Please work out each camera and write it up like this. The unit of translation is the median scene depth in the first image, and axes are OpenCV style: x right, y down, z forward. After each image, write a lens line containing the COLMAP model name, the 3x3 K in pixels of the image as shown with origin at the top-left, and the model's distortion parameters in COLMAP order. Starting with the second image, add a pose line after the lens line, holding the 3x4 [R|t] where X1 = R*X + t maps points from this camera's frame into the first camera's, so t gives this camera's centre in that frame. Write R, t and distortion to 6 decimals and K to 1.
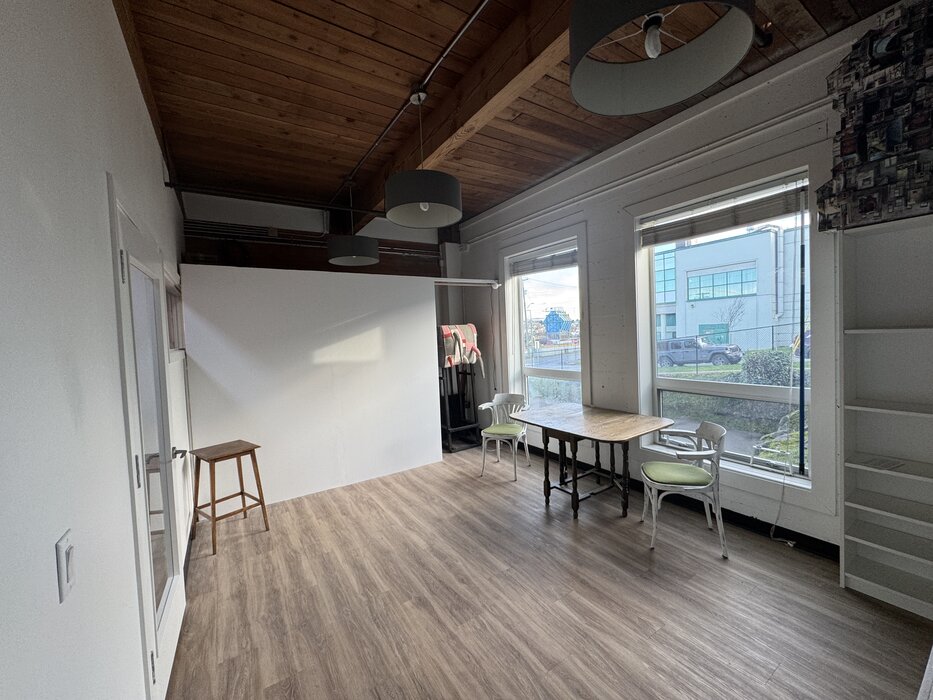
lens RADIAL K [[372.3, 0, 462.8], [0, 372.3, 348.0], [0, 0, 1]] dist [-0.004680, 0.000526]
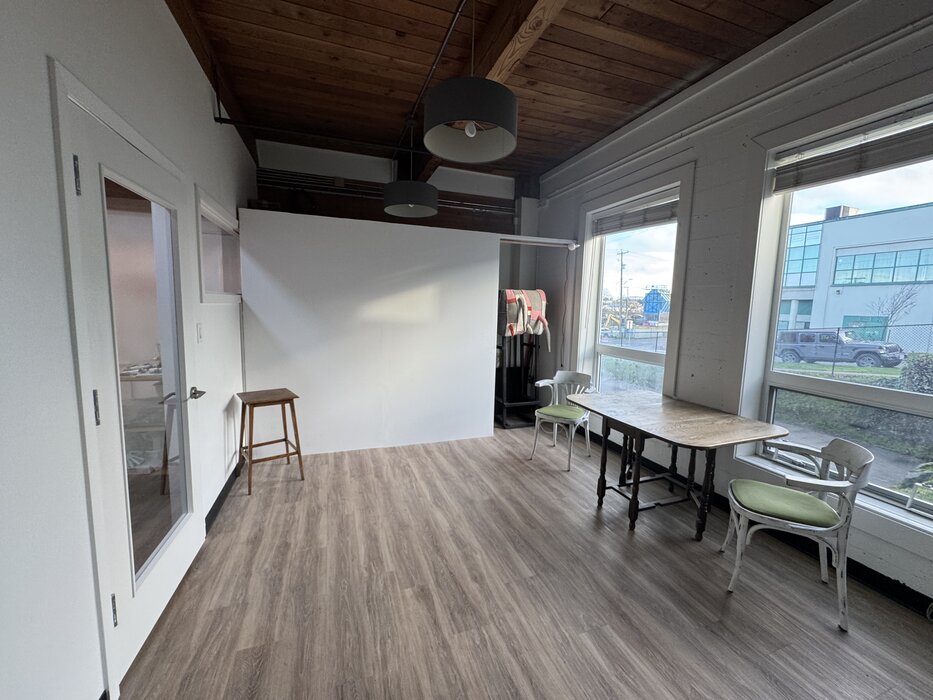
lens RADIAL K [[372.3, 0, 463.4], [0, 372.3, 348.1], [0, 0, 1]] dist [-0.004680, 0.000526]
pose [[0.971159, 0.092254, -0.219862, 0.087331], [-0.074994, 0.993502, 0.085616, 0.018360], [0.226332, -0.066659, 0.971767, 0.148875]]
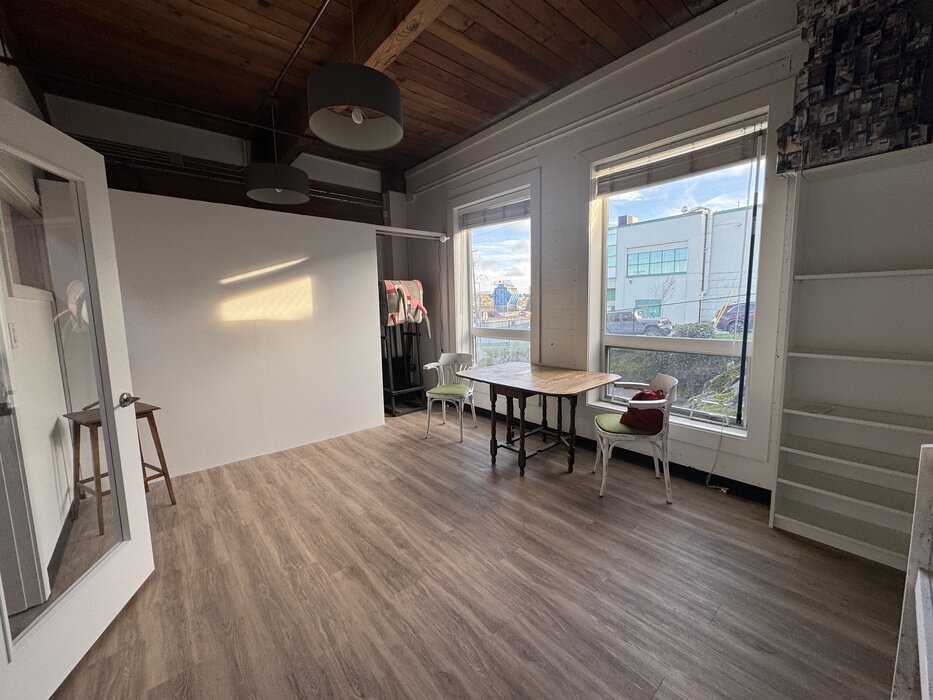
lens RADIAL K [[372.3, 0, 463.1], [0, 372.3, 348.1], [0, 0, 1]] dist [-0.004680, 0.000526]
pose [[0.990363, 0.006233, 0.138357, 0.015413], [-0.016514, 0.997174, 0.073289, 0.058508], [-0.137509, -0.074868, 0.987667, 0.090687]]
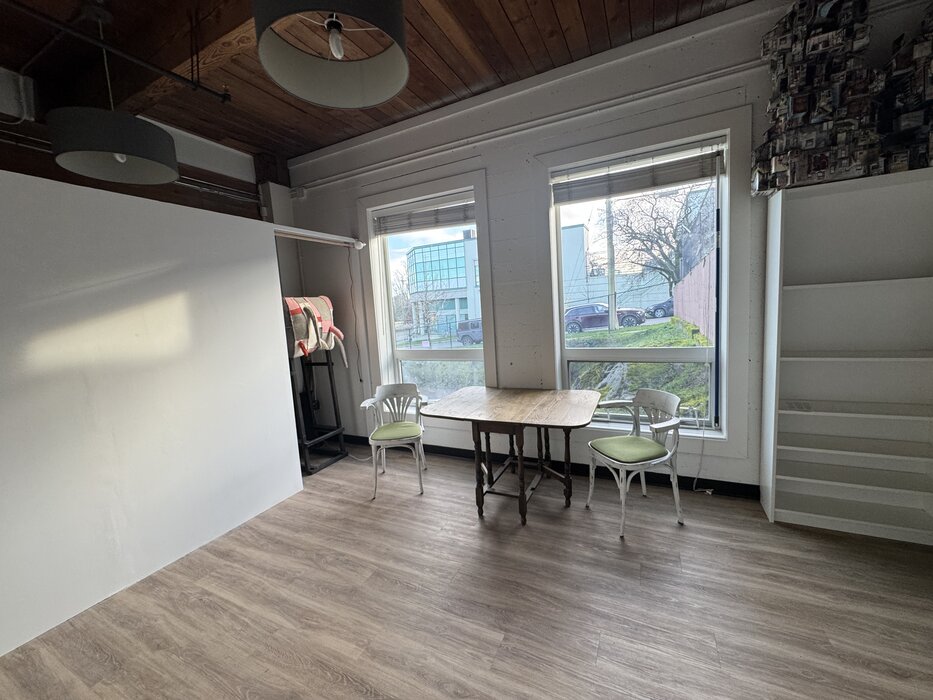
lens RADIAL K [[372.3, 0, 464.2], [0, 372.3, 348.6], [0, 0, 1]] dist [-0.004680, 0.000526]
pose [[0.857755, -0.064850, 0.509953, -0.206460], [0.044815, 0.997667, 0.051492, 0.022776], [-0.512102, -0.021314, 0.858660, 0.376648]]
